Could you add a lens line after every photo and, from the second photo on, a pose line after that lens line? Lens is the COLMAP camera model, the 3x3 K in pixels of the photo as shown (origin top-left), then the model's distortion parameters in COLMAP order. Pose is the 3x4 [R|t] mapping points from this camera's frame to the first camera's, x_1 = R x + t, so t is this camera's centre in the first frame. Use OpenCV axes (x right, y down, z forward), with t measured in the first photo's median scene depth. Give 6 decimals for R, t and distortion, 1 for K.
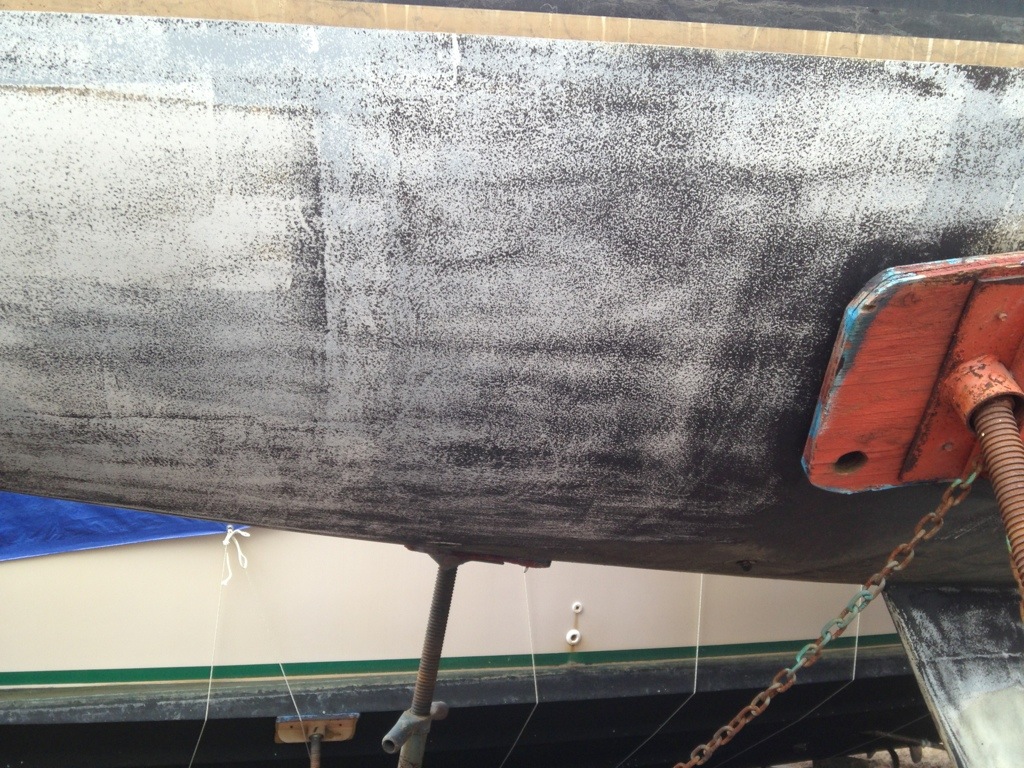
lens RADIAL K [[943.5, 0, 508.1], [0, 943.5, 399.1], [0, 0, 1]] dist [0.040101, -0.021080]
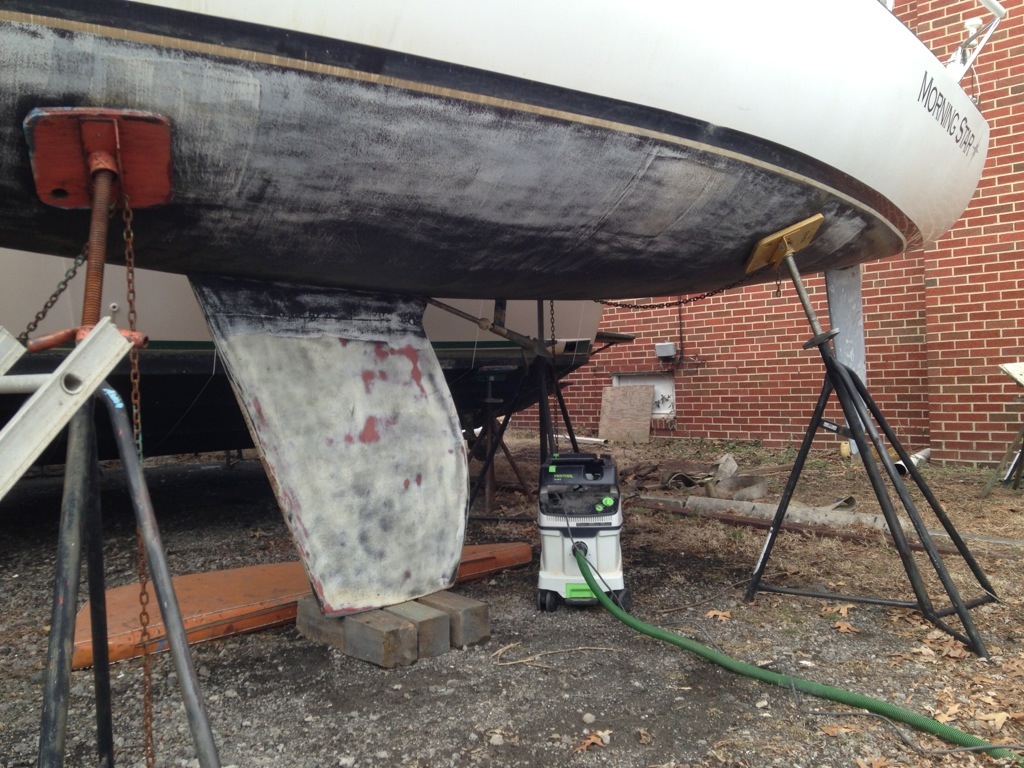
lens RADIAL K [[933.9, 0, 516.0], [0, 933.9, 386.9], [0, 0, 1]] dist [0.130999, -0.174861]
pose [[0.950543, 0.030806, 0.309062, 0.434407], [-0.105606, 0.967839, 0.228330, -0.072088], [-0.292088, -0.249676, 0.923226, -0.897696]]
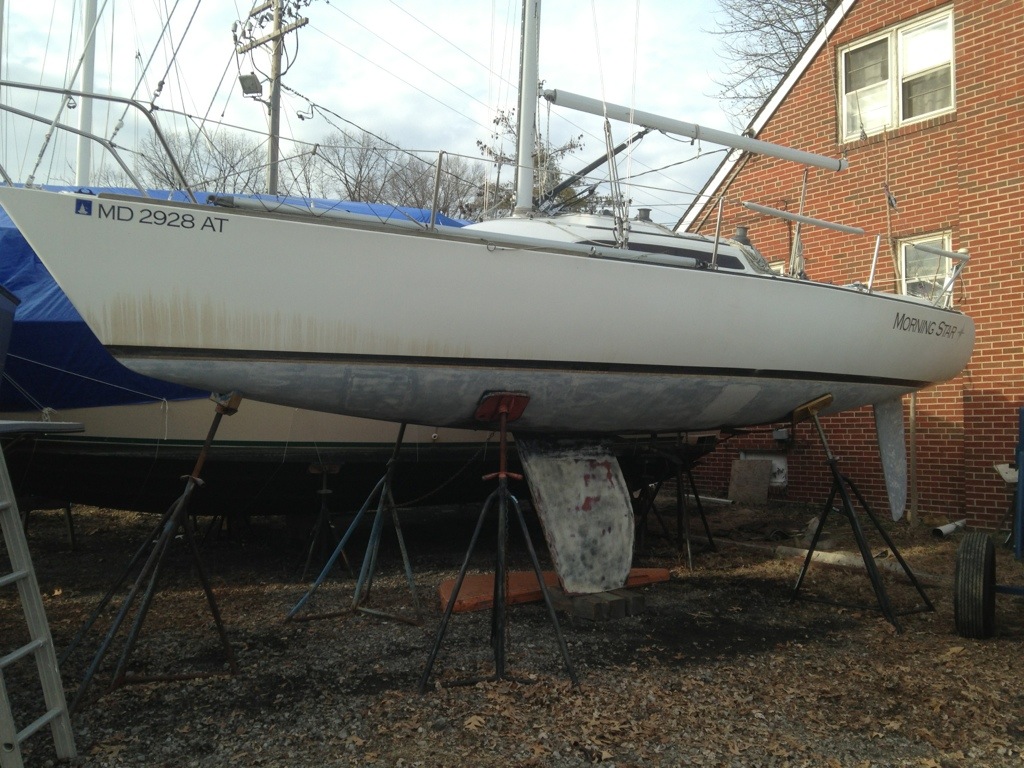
lens RADIAL K [[951.2, 0, 513.8], [0, 951.2, 387.6], [0, 0, 1]] dist [0.127075, -0.219711]
pose [[0.986699, 0.057468, 0.152061, -0.229995], [-0.088430, 0.974663, 0.205456, -0.825999], [-0.136401, -0.216170, 0.966781, -2.877224]]
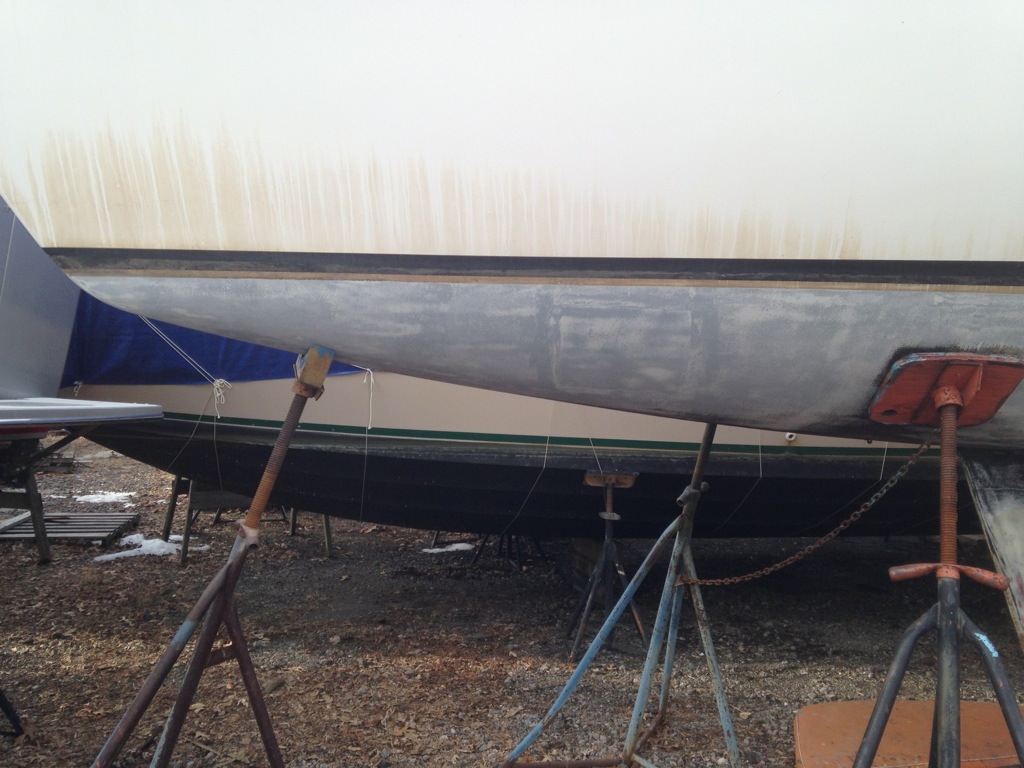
lens RADIAL K [[933.9, 0, 516.0], [0, 933.9, 386.9], [0, 0, 1]] dist [0.130999, -0.174861]
pose [[0.969891, 0.068147, -0.233813, -0.011184], [-0.008007, 0.968457, 0.249052, -0.365836], [0.243410, -0.239681, 0.939843, -0.896996]]
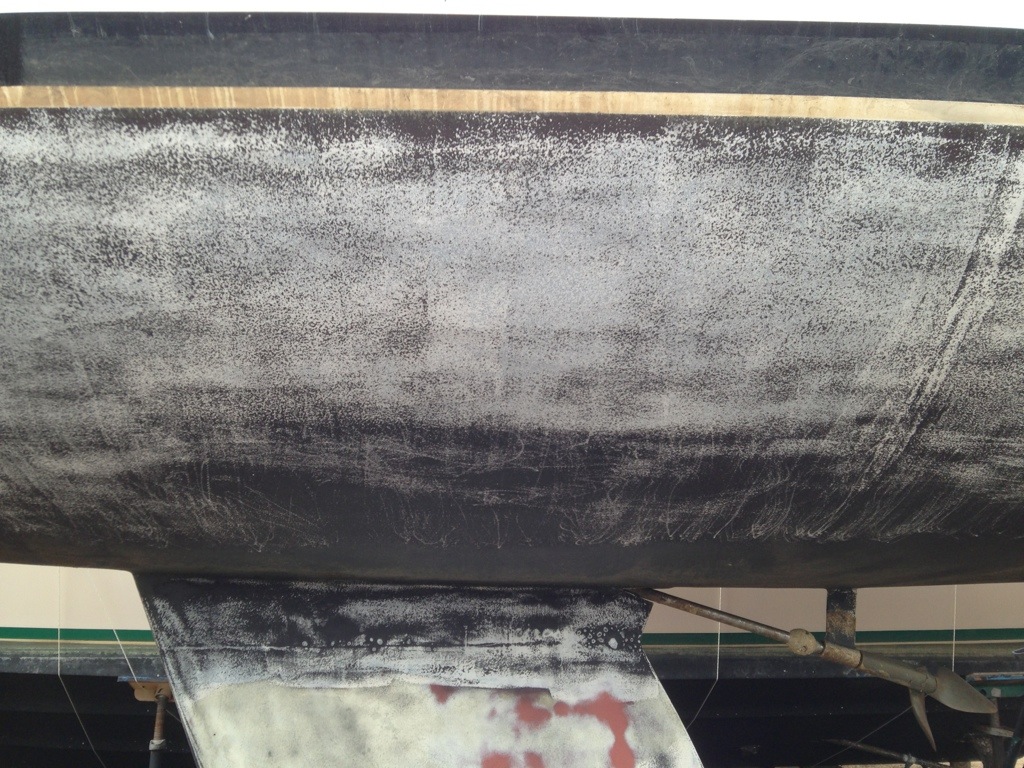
lens RADIAL K [[921.8, 0, 512.7], [0, 921.8, 373.9], [0, 0, 1]] dist [0.036318, -0.014995]
pose [[0.957101, -0.026491, -0.288542, 1.078476], [0.023542, 0.999629, -0.013685, 0.000042], [0.288797, 0.006305, 0.957370, 0.144421]]
